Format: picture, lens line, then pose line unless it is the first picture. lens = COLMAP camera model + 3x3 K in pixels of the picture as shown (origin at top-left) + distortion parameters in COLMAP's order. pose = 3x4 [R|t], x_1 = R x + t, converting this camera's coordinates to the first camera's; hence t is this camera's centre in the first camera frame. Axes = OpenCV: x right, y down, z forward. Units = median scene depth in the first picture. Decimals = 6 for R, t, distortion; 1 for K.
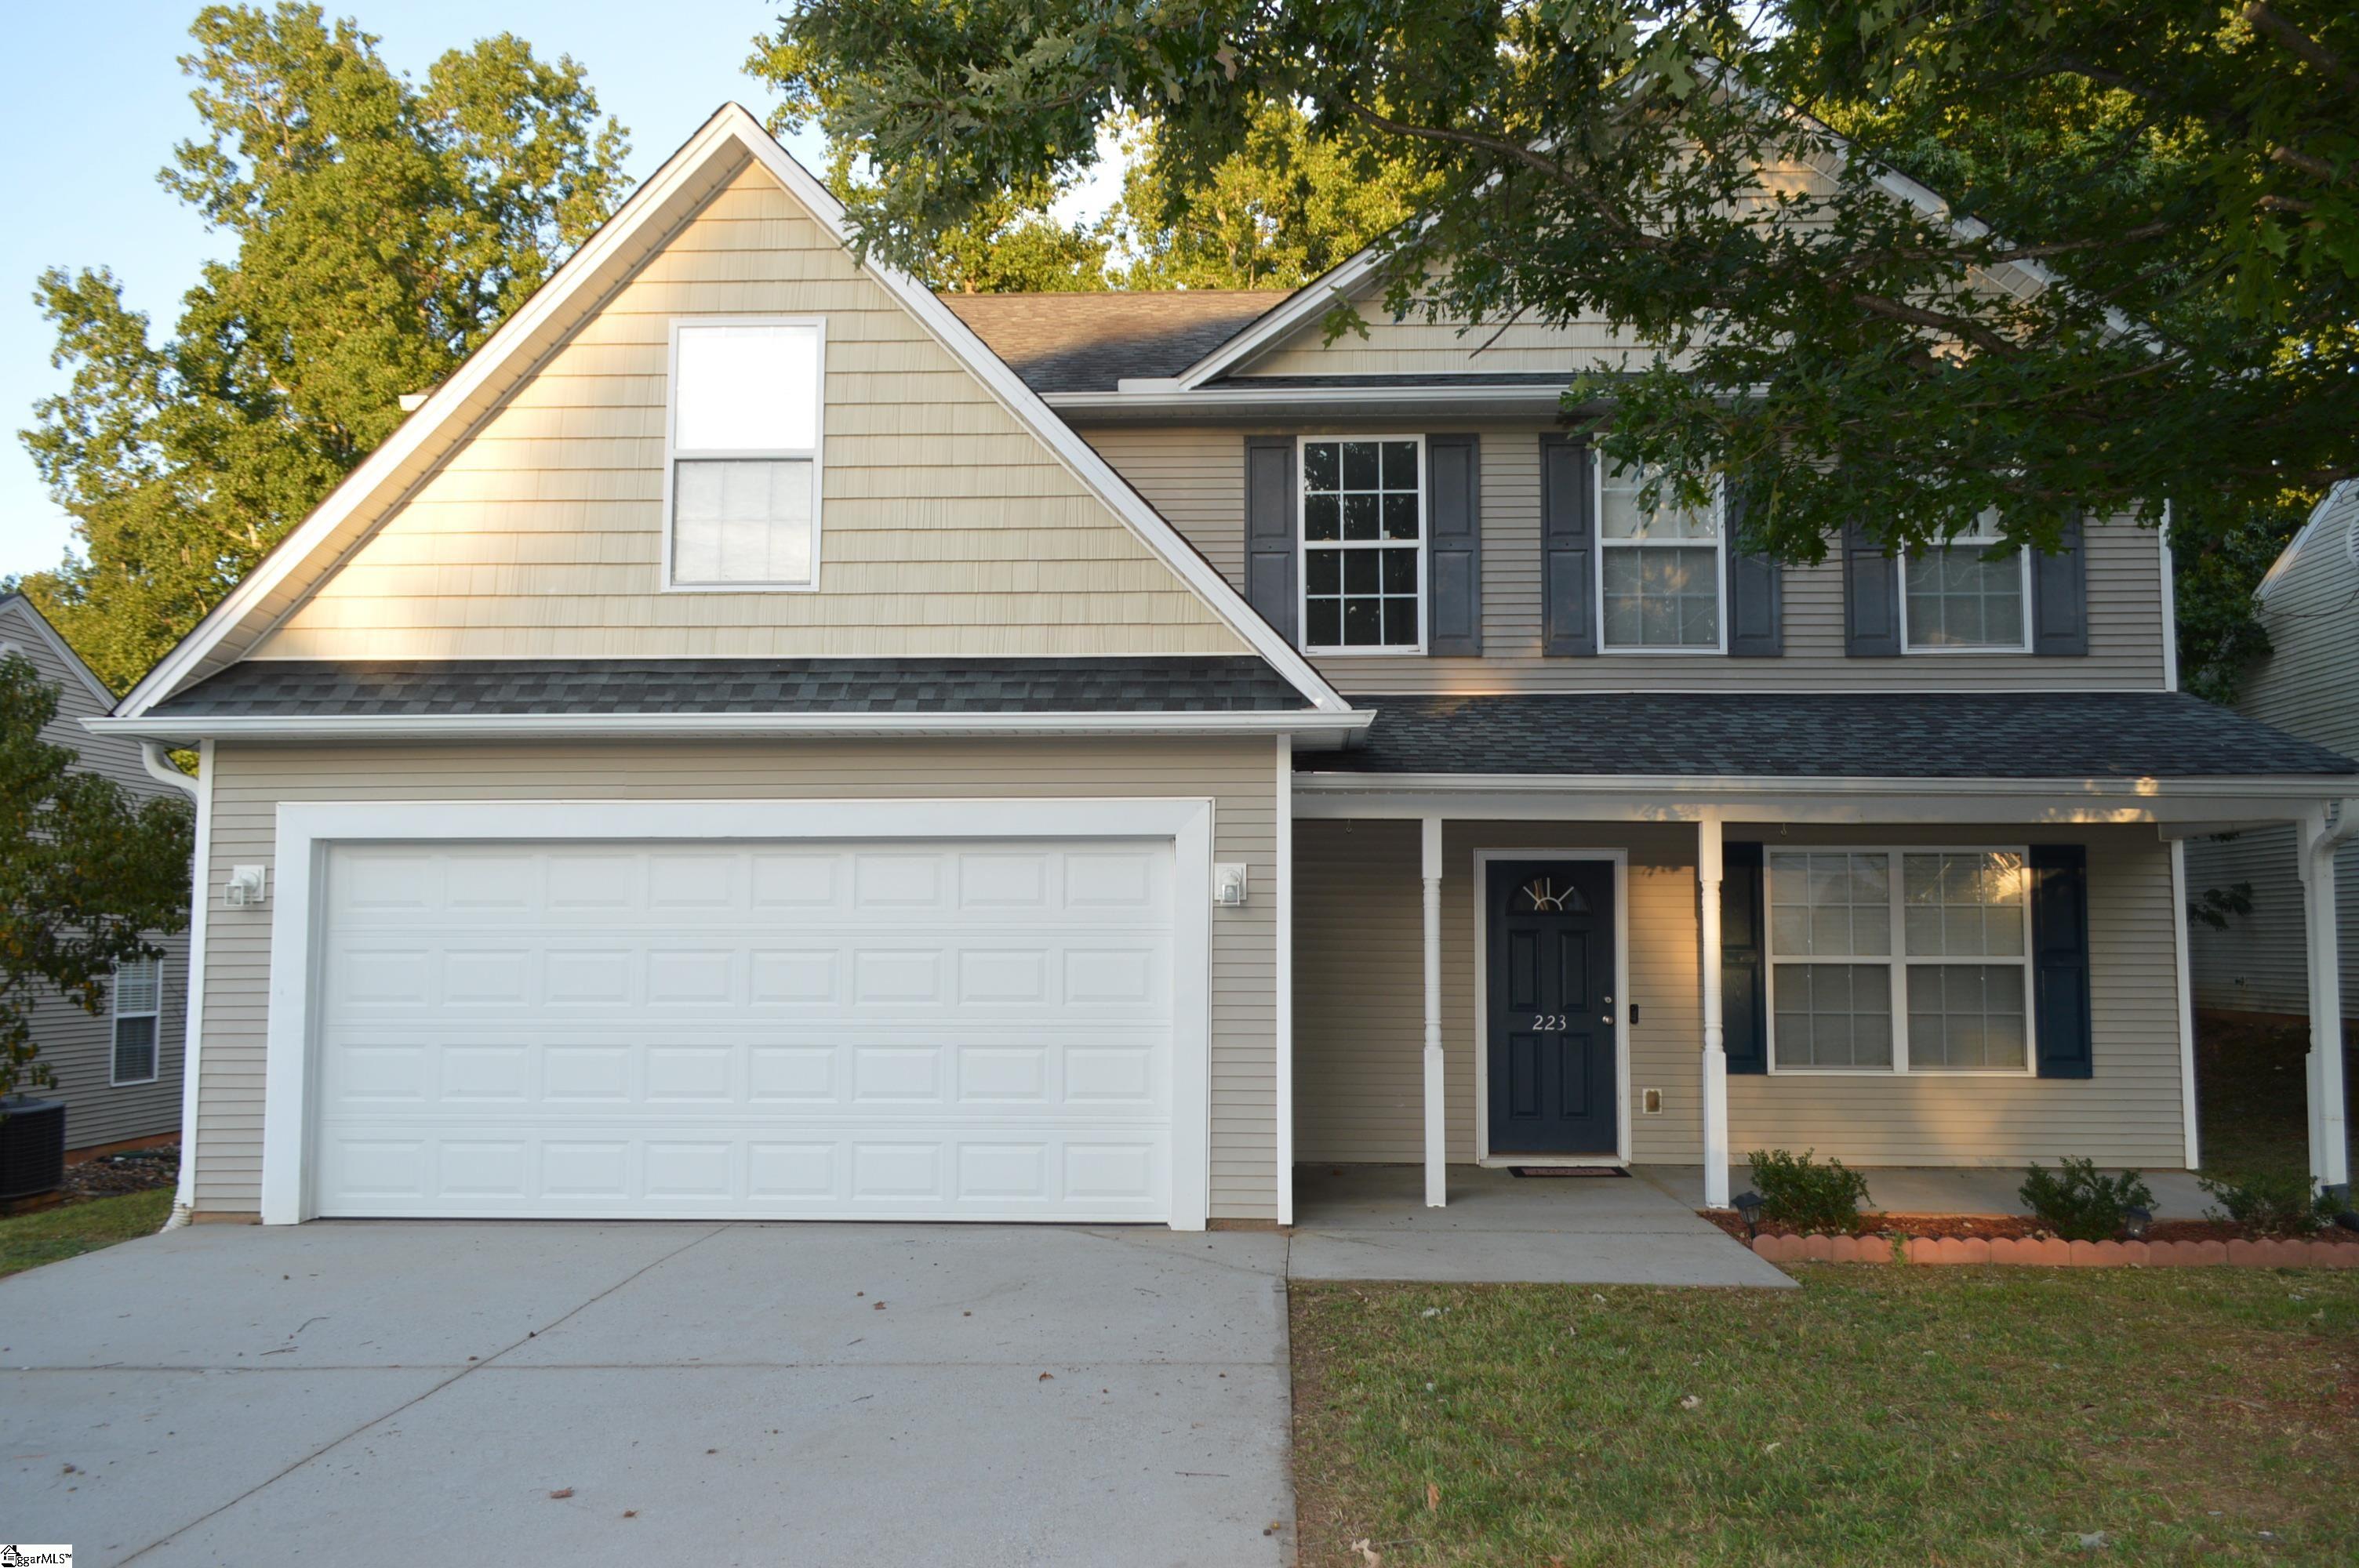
lens RADIAL K [[1861.0, 0, 1179.3], [0, 1861.0, 777.9], [0, 0, 1]] dist [0.008057, -0.001015]
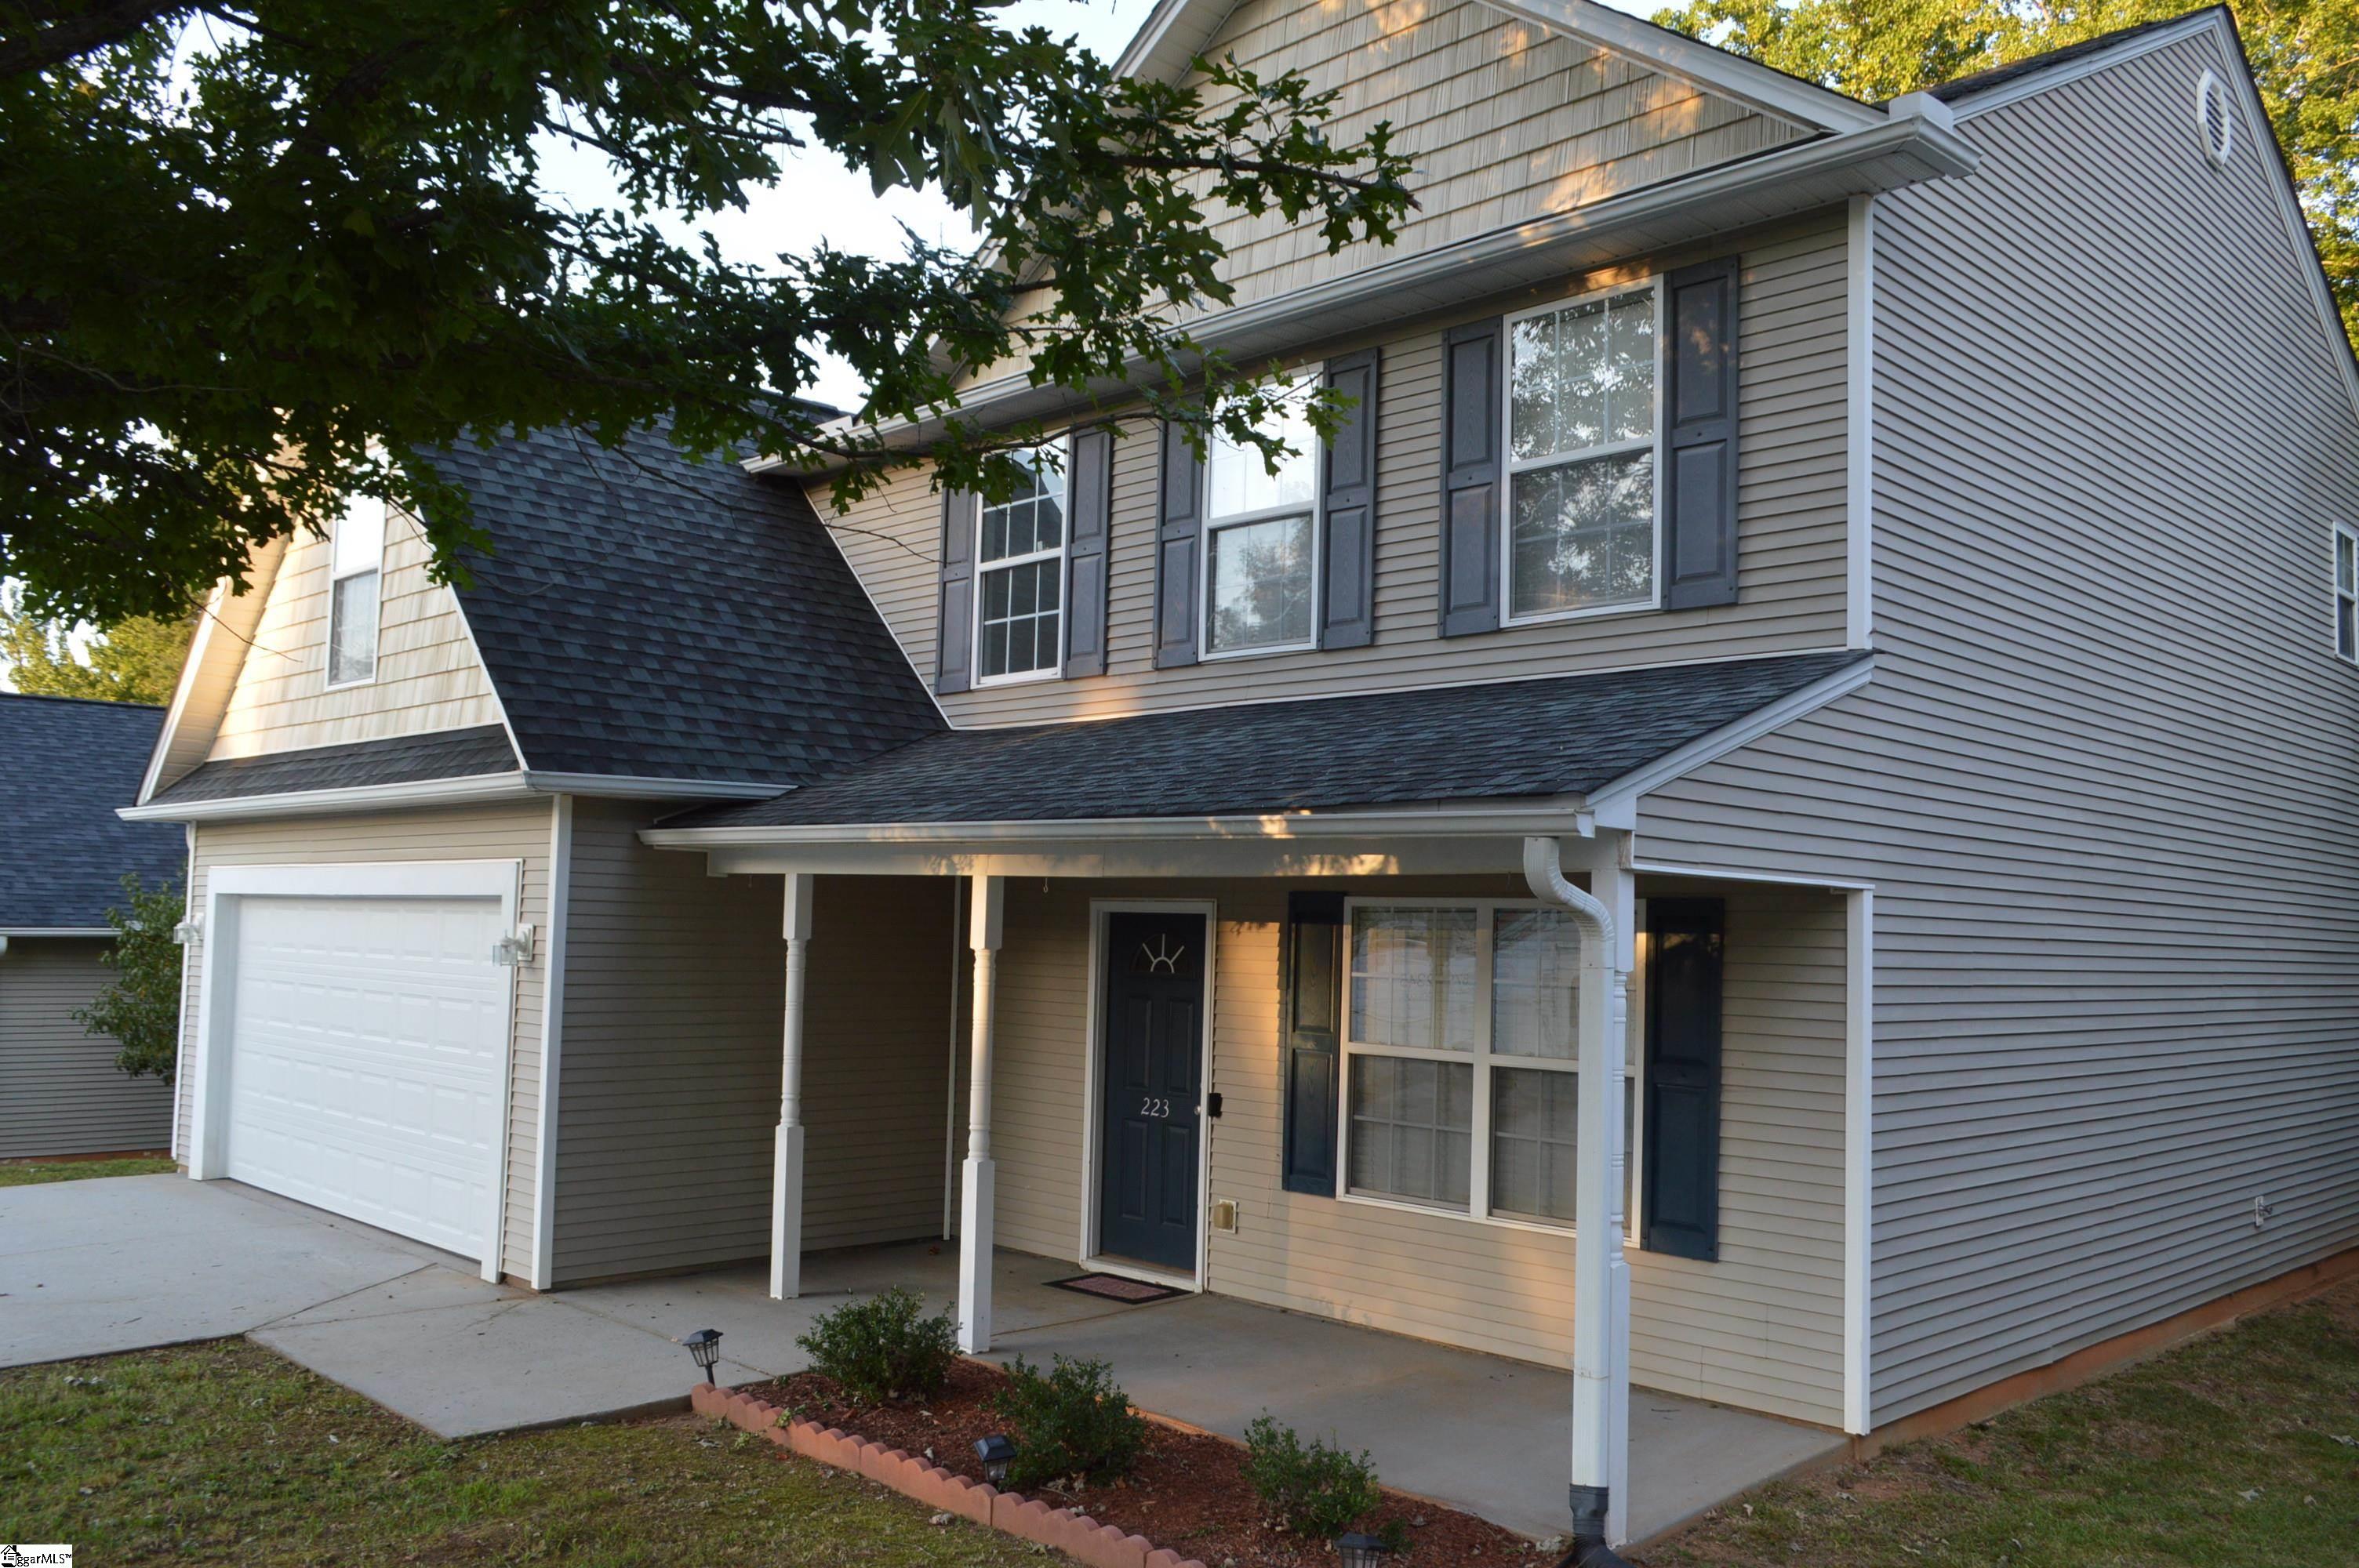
lens RADIAL K [[1861.0, 0, 1180.2], [0, 1861.0, 796.7], [0, 0, 1]] dist [0.008057, -0.001015]
pose [[0.733053, -0.031581, -0.679438, 0.780079], [0.037450, 0.999280, -0.006042, -0.002582], [0.679139, -0.021016, 0.733708, 0.397302]]
